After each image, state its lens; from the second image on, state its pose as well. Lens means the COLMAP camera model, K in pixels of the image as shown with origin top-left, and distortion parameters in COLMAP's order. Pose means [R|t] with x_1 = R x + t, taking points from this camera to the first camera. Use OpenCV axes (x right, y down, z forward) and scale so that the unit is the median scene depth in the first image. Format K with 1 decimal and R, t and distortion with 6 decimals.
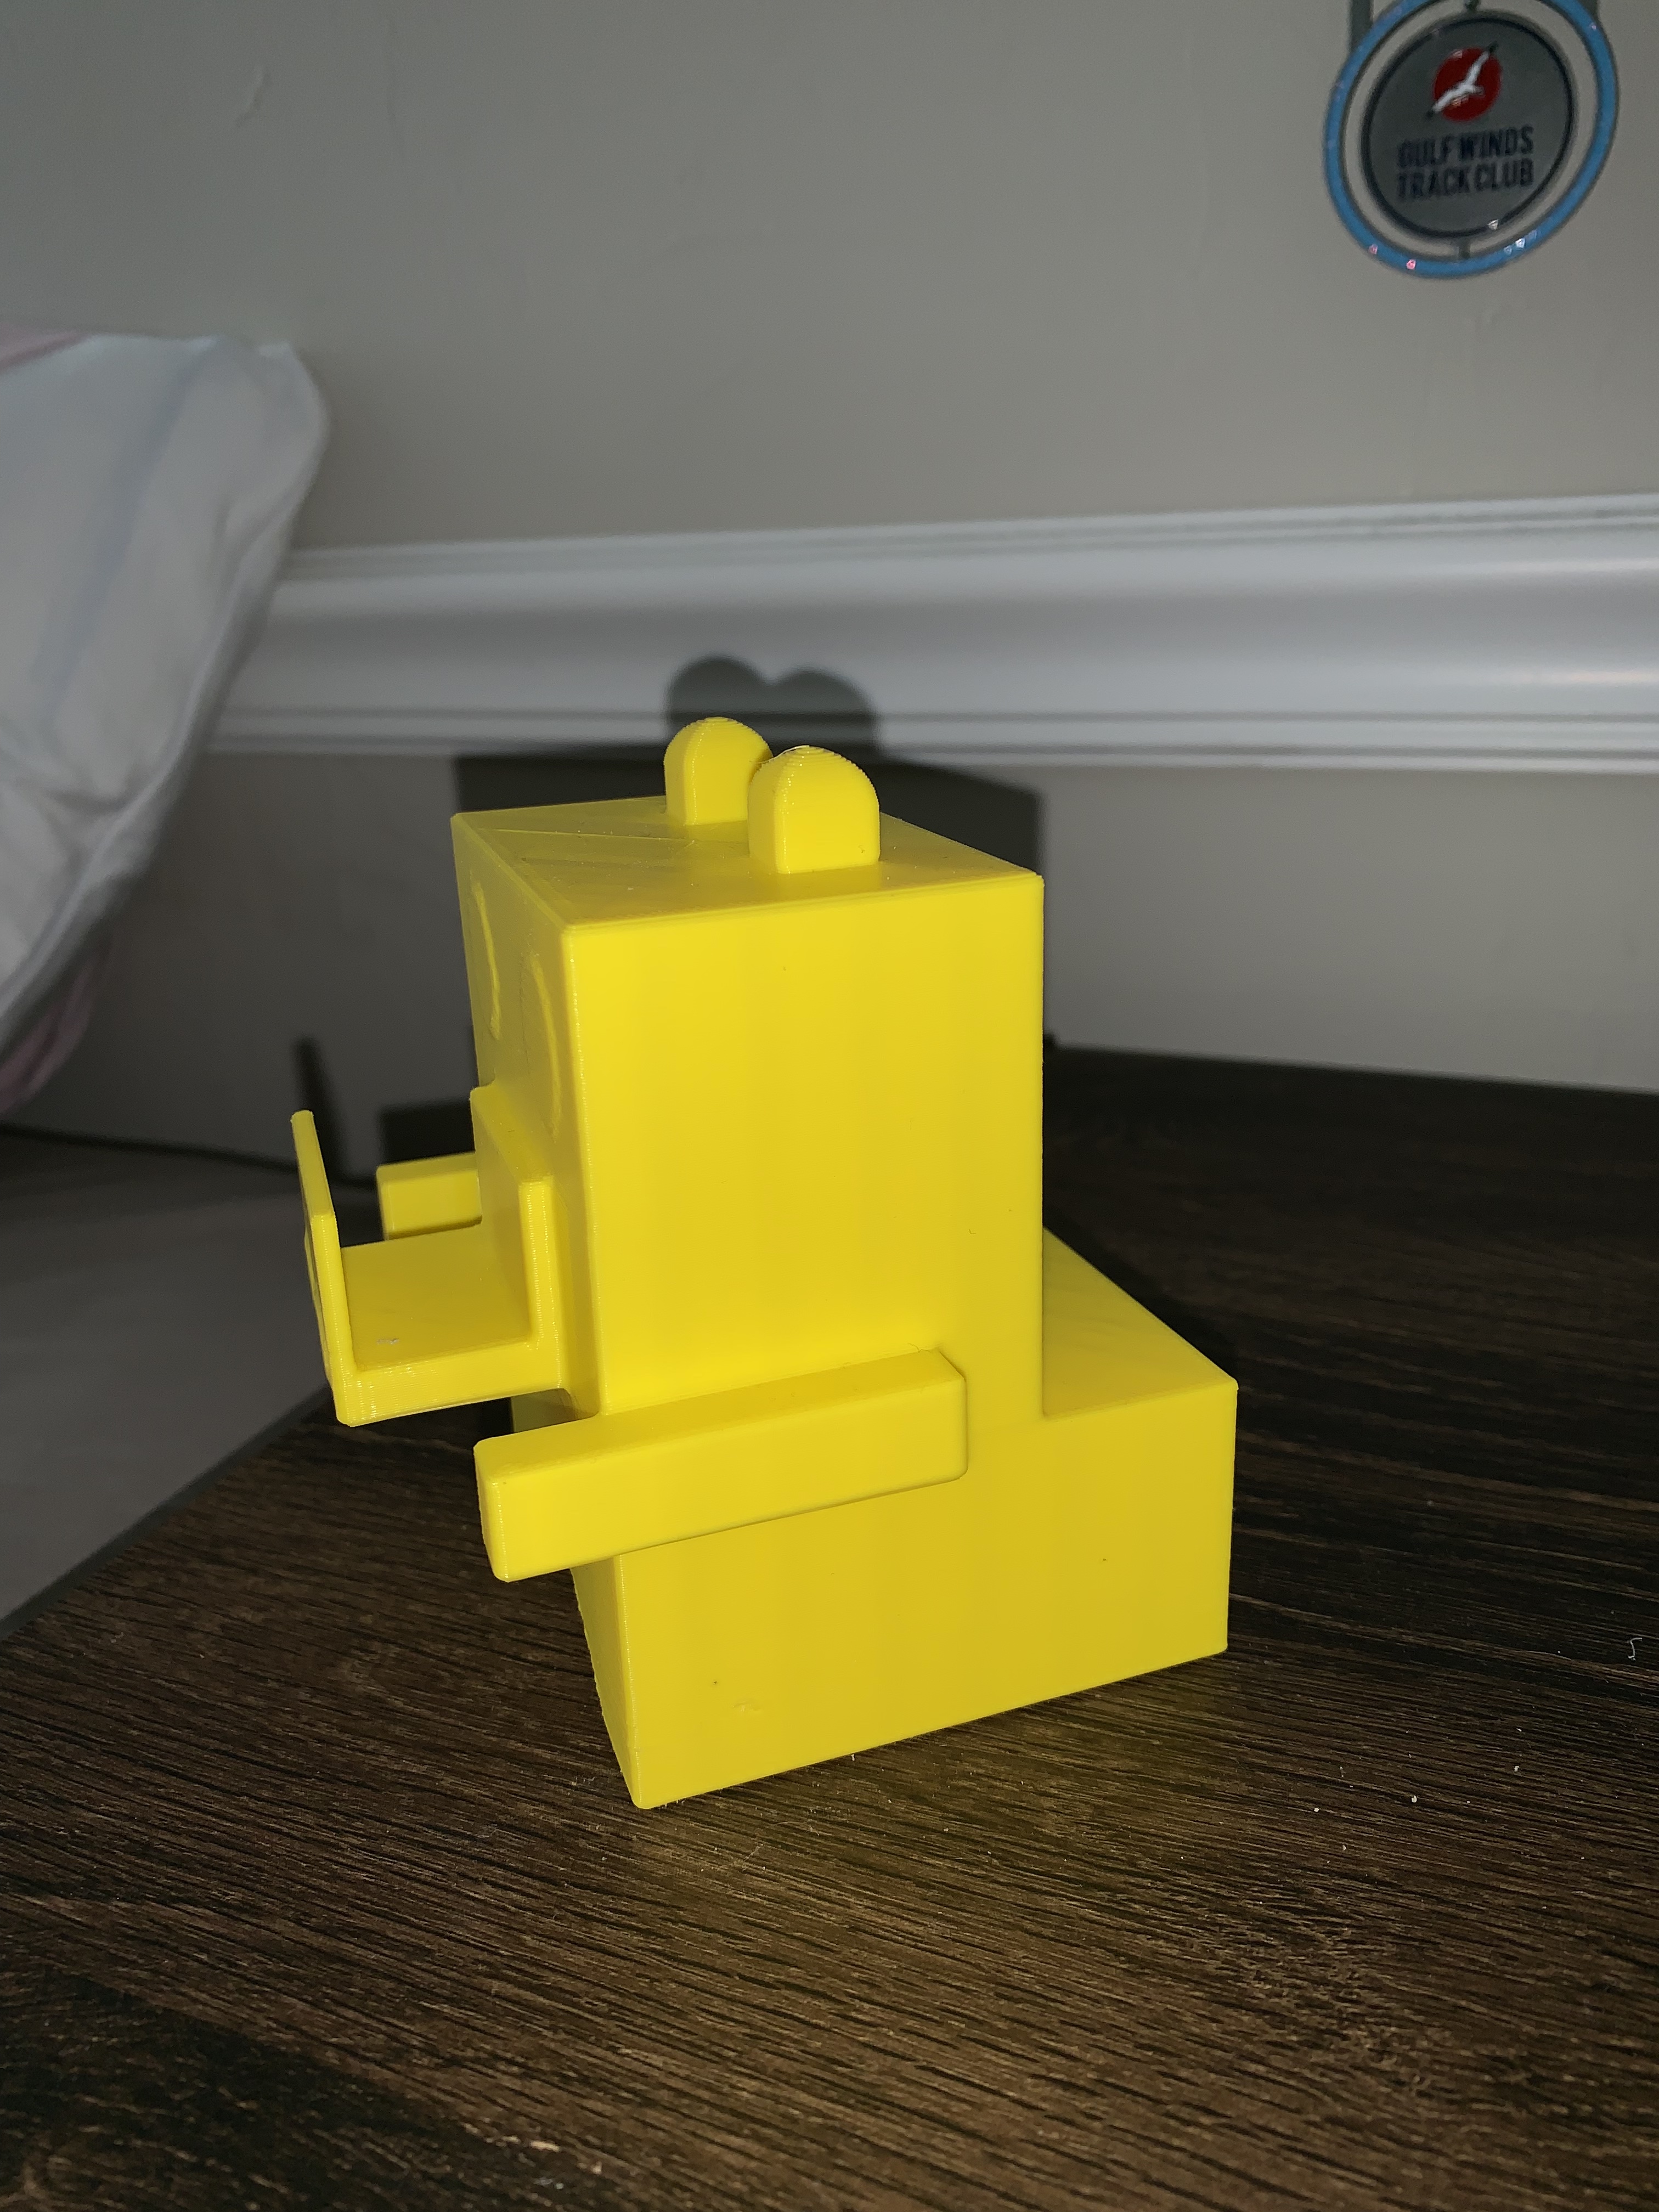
lens RADIAL K [[1693.4, 0, 837.7], [0, 1693.4, 1064.2], [0, 0, 1]] dist [-0.003160, -0.000601]
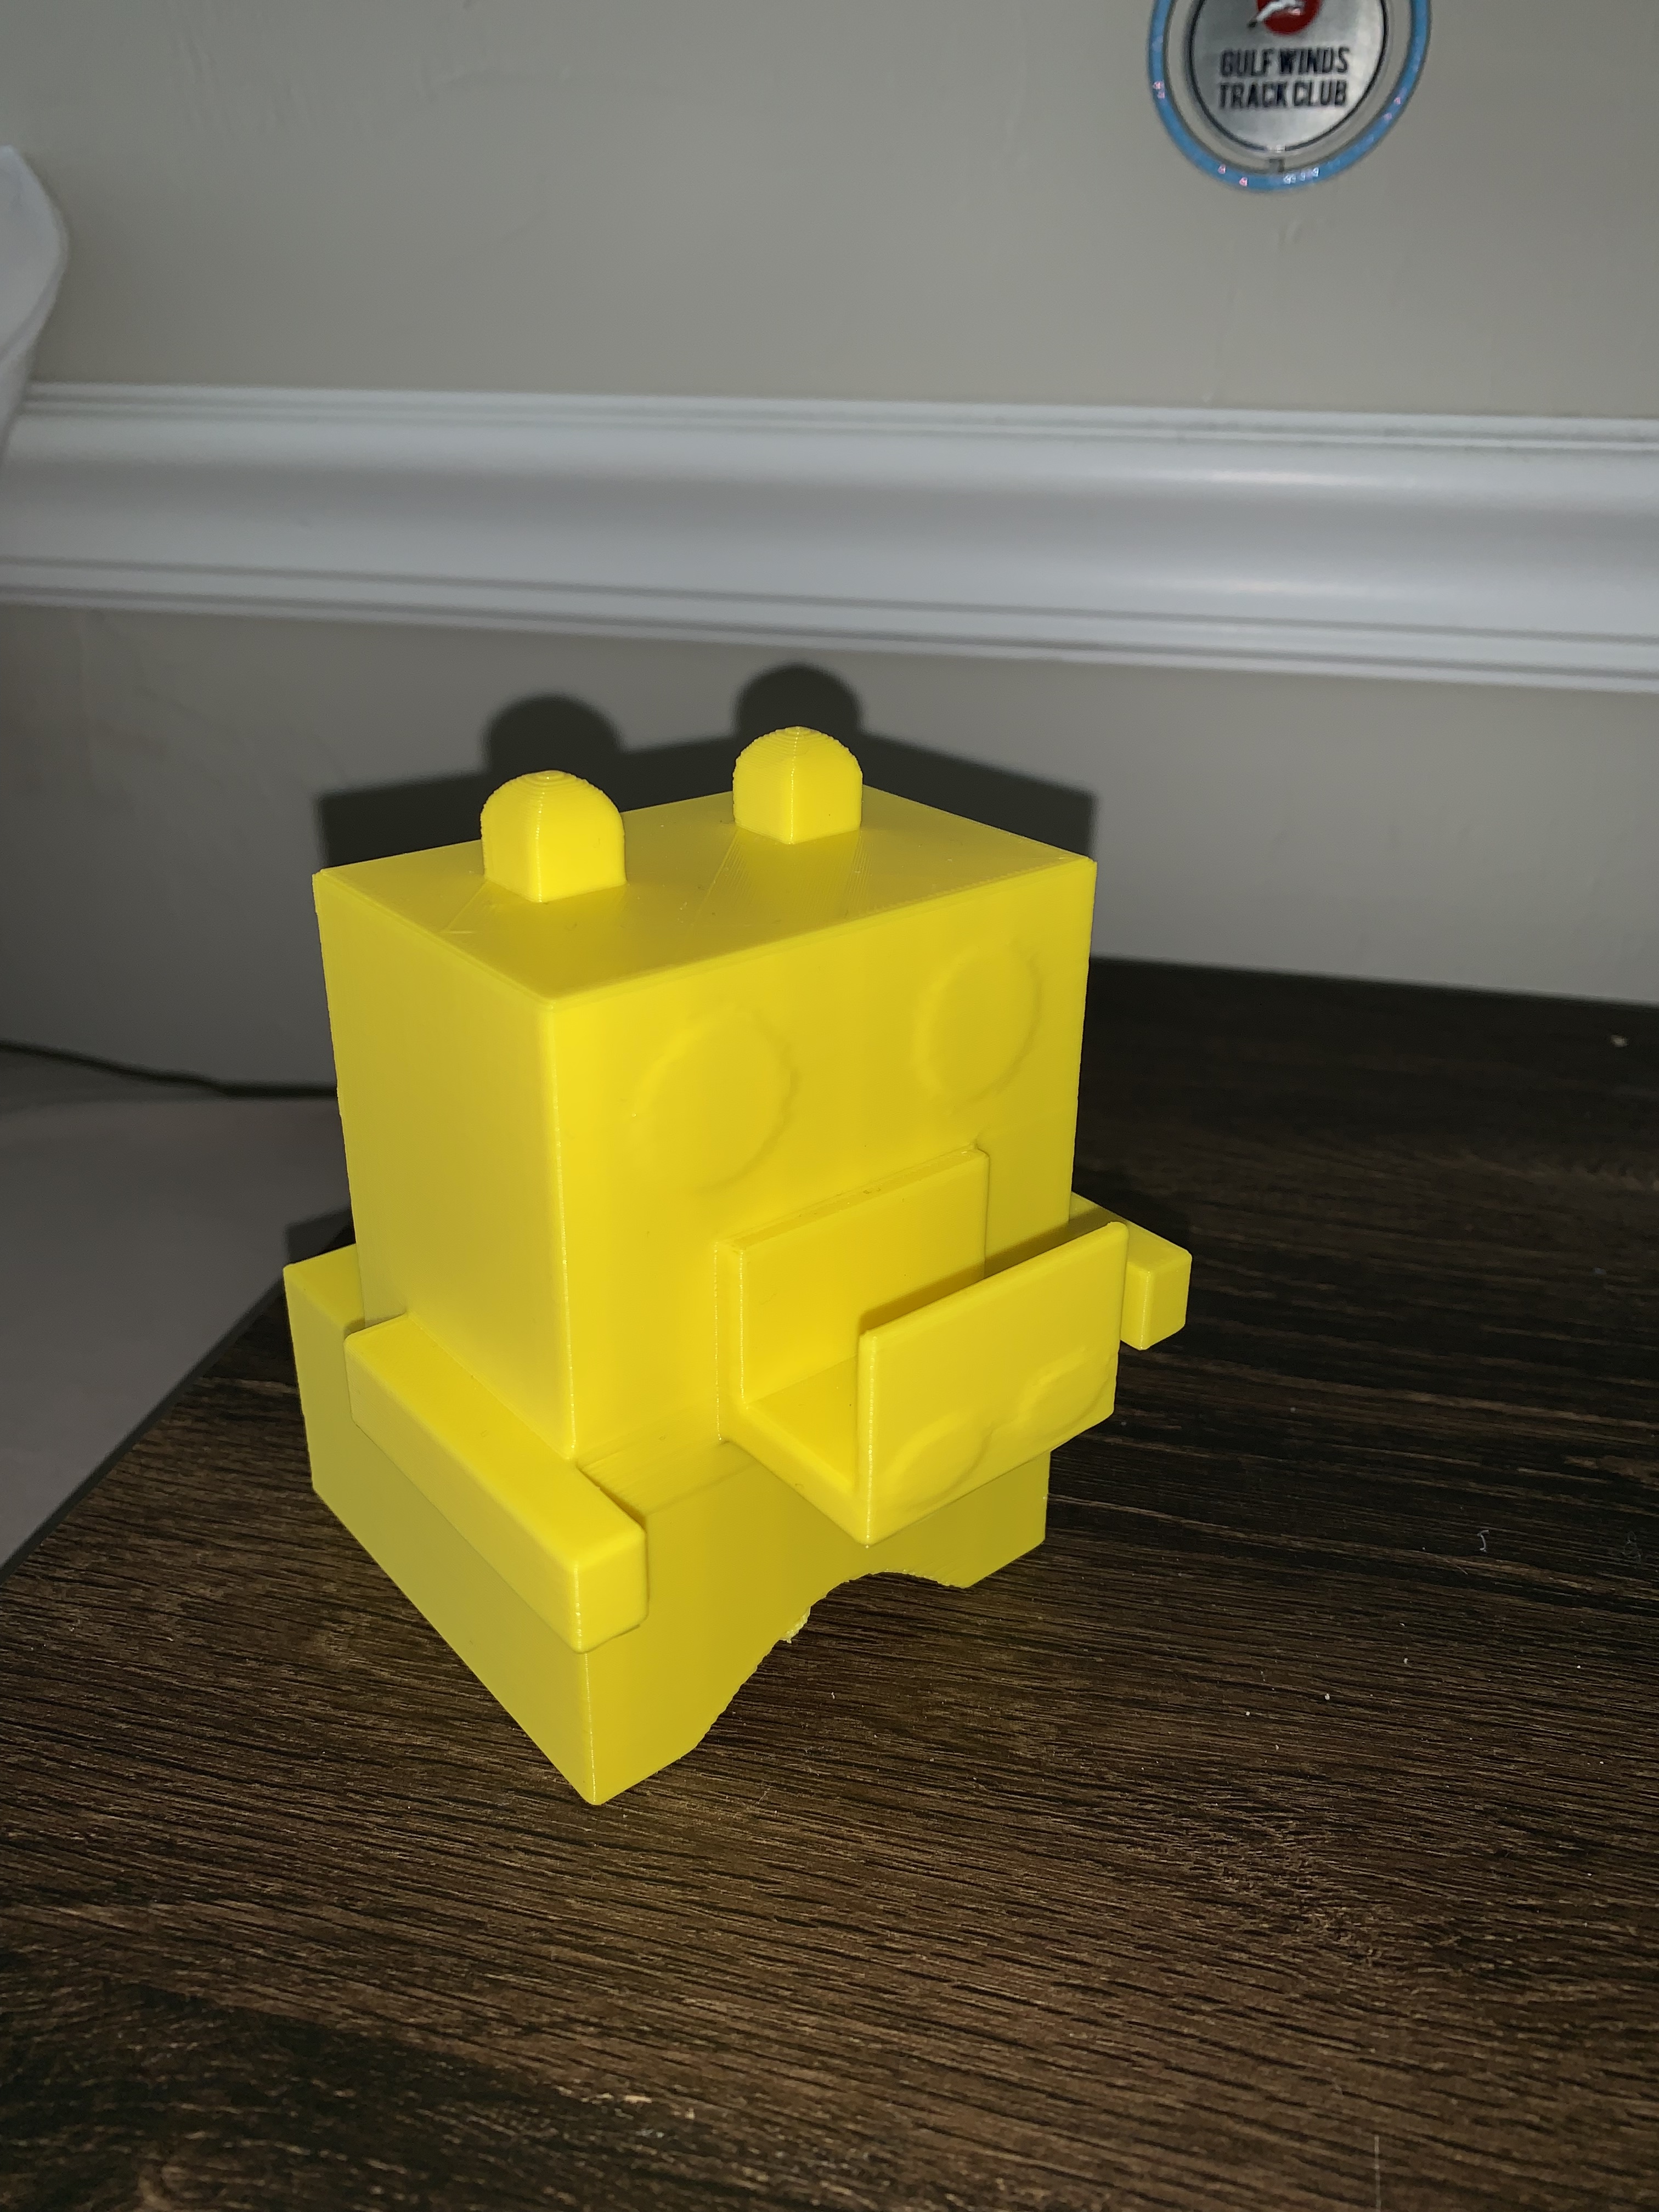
lens RADIAL K [[1693.5, 0, 827.6], [0, 1693.5, 1046.9], [0, 0, 1]] dist [-0.012184, 0.010670]
pose [[0.985199, -0.018230, 0.170441, -0.200682], [0.000438, 0.994593, 0.103848, -0.137247], [-0.171412, -0.102236, 0.979880, -0.023649]]
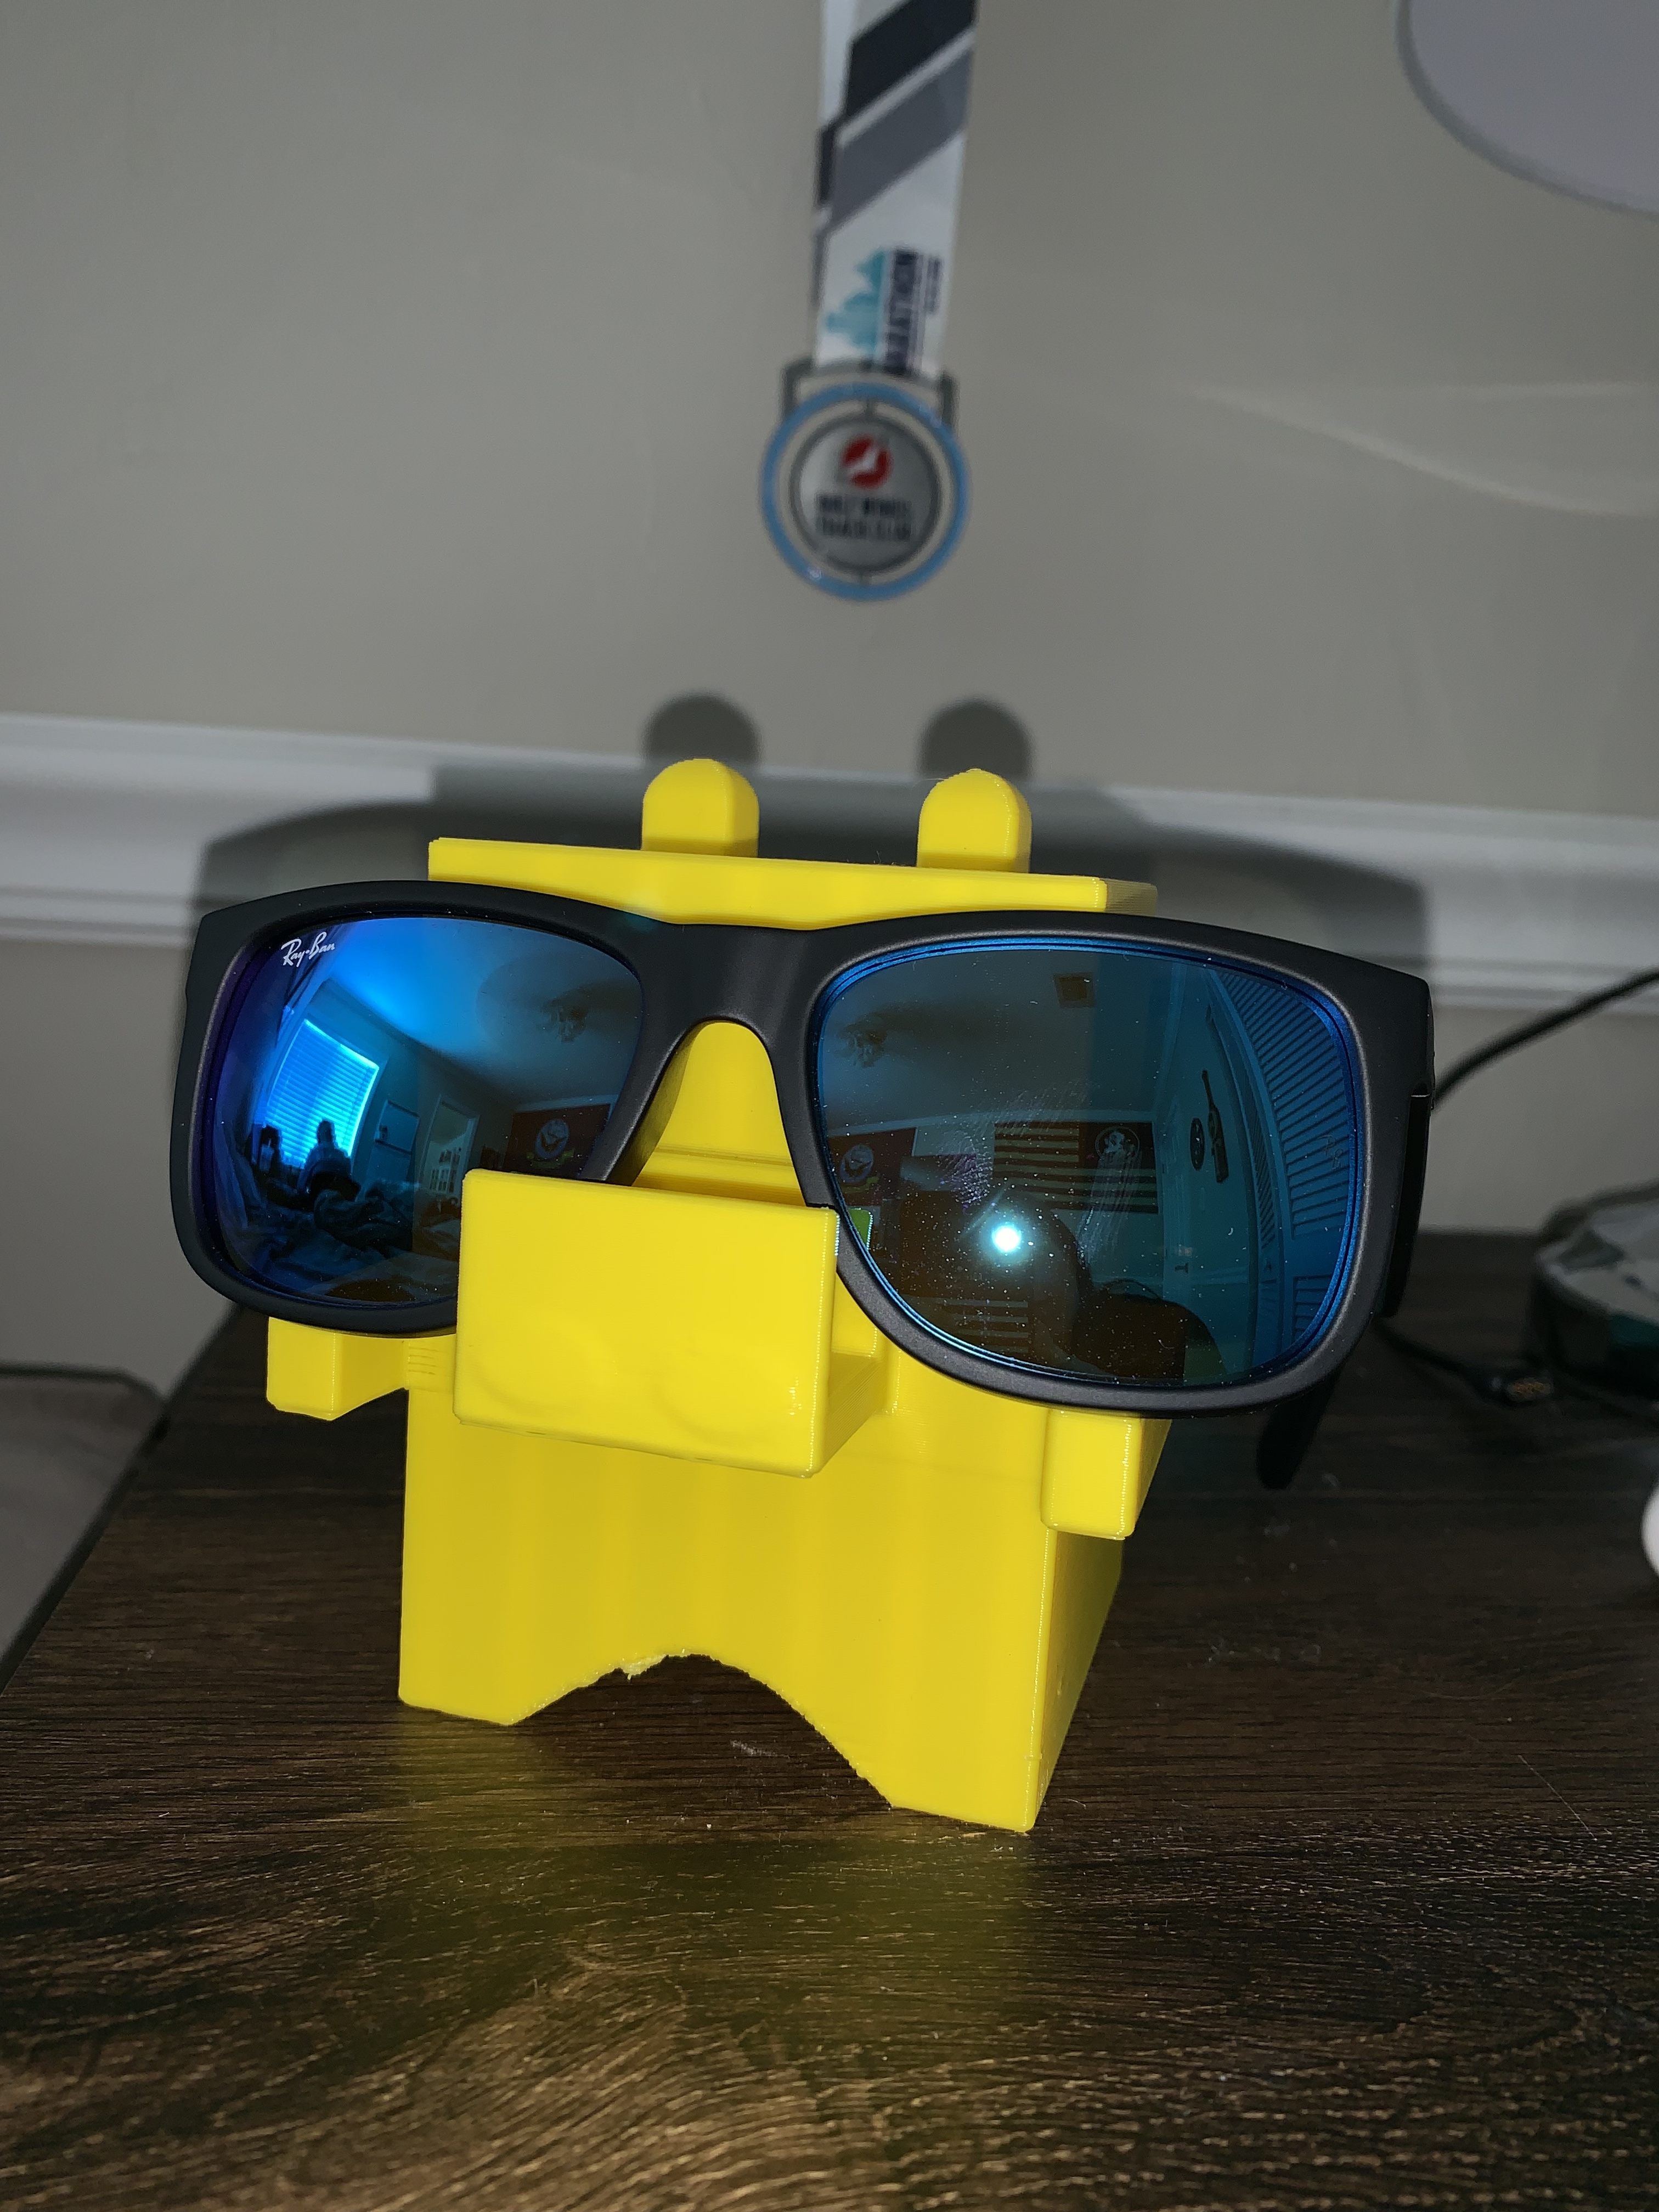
lens RADIAL K [[1693.5, 0, 827.6], [0, 1693.5, 1046.9], [0, 0, 1]] dist [-0.012184, 0.010670]
pose [[0.851651, 0.038680, 0.522680, -0.800396], [0.066801, 0.981129, -0.181451, 0.271997], [-0.519835, 0.189448, 0.832995, -0.034053]]
